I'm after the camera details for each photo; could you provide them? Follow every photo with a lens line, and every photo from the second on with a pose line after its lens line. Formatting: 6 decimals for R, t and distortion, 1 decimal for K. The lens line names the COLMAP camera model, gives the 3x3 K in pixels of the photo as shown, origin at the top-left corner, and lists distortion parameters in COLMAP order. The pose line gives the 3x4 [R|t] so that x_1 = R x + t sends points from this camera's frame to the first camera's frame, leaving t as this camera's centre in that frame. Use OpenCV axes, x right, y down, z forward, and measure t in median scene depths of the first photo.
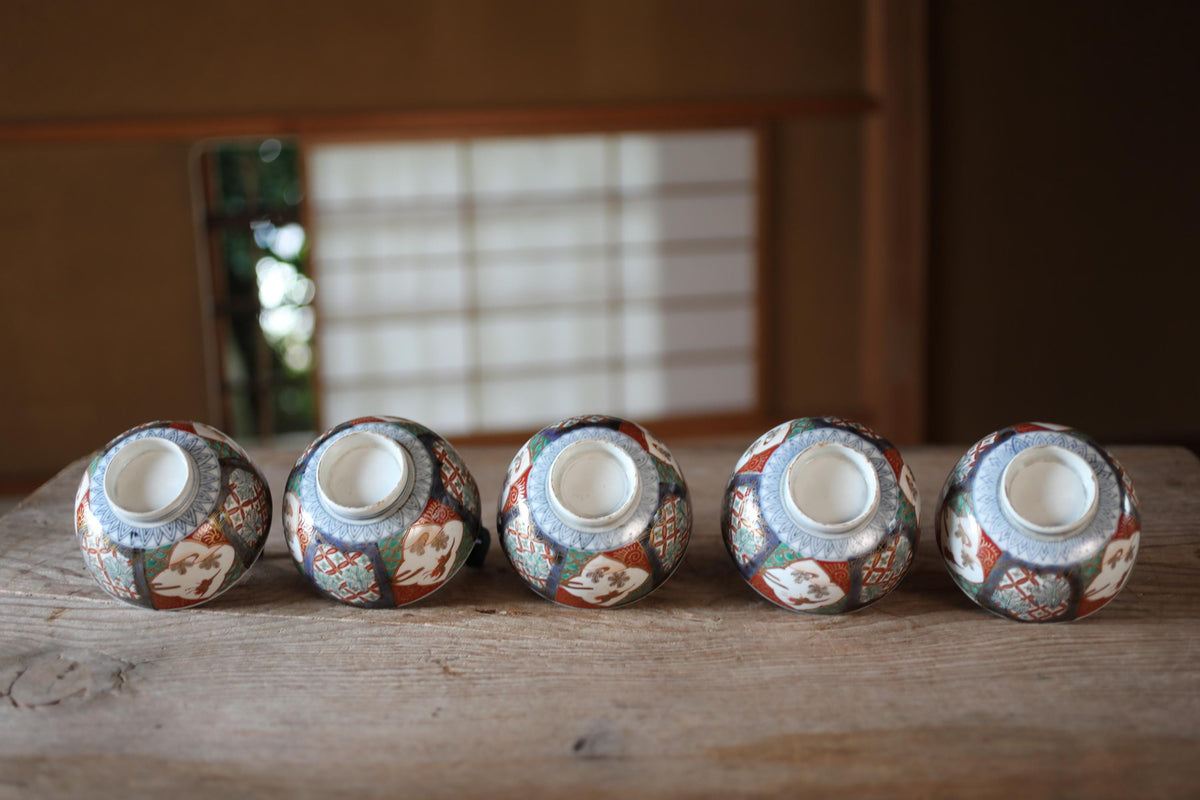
lens RADIAL K [[1870.1, 0, 605.4], [0, 1870.1, 371.9], [0, 0, 1]] dist [0.013356, 0.000000]
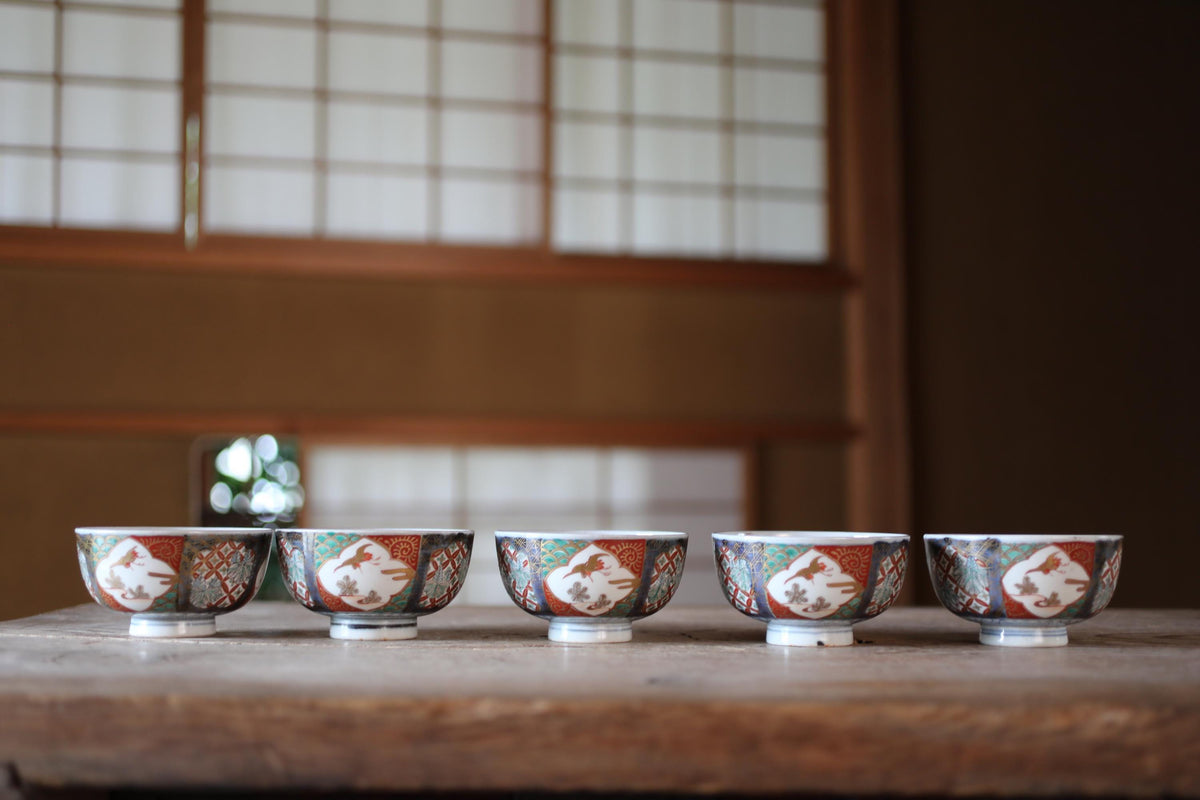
lens RADIAL K [[1870.1, 0, 590.8], [0, 1870.1, 382.4], [0, 0, 1]] dist [0.013356, 0.000000]
pose [[0.999509, 0.022891, 0.021380, -0.062472], [-0.016062, 0.960565, -0.277592, 0.286057], [-0.026891, 0.277112, 0.960461, 0.024118]]
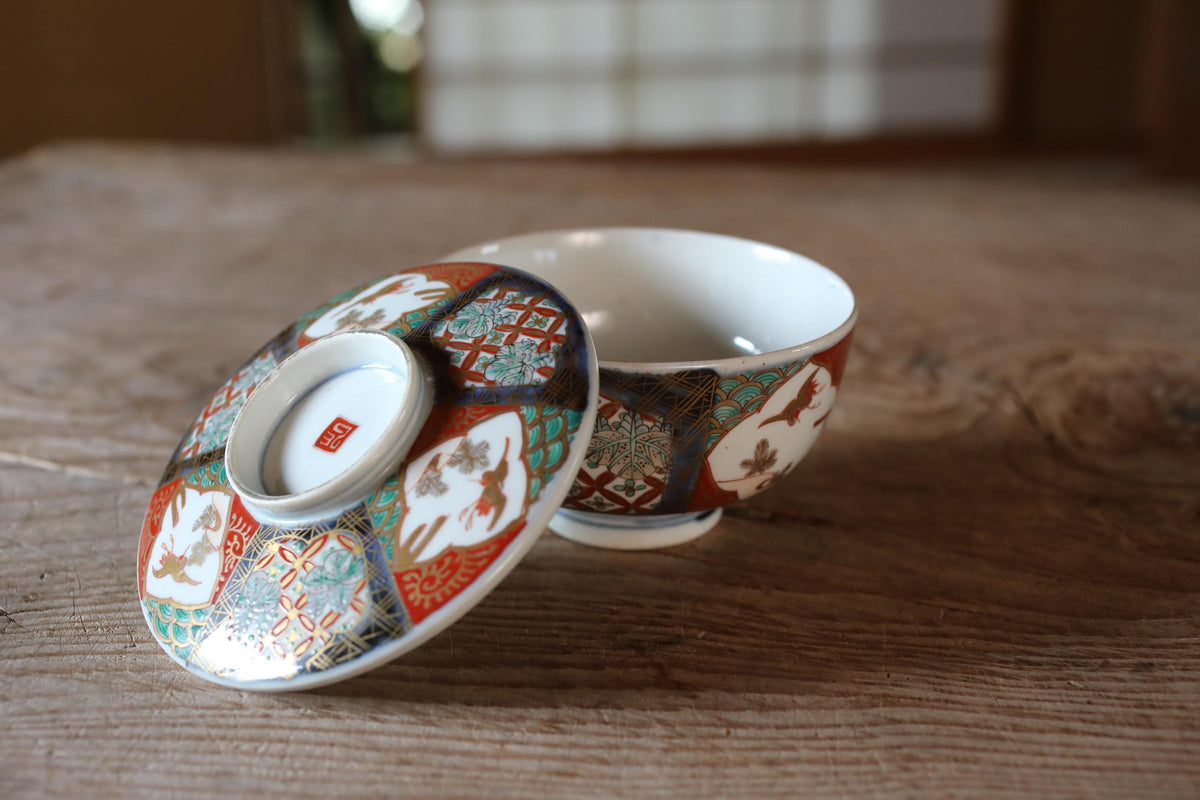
lens RADIAL K [[1870.1, 0, 604.3], [0, 1870.1, 399.7], [0, 0, 1]] dist [0.013356, 0.000000]
pose [[0.997562, 0.042163, -0.055603, -0.075155], [-0.032526, 0.985913, 0.164066, 0.024310], [0.061737, -0.161857, 0.984881, 0.571583]]
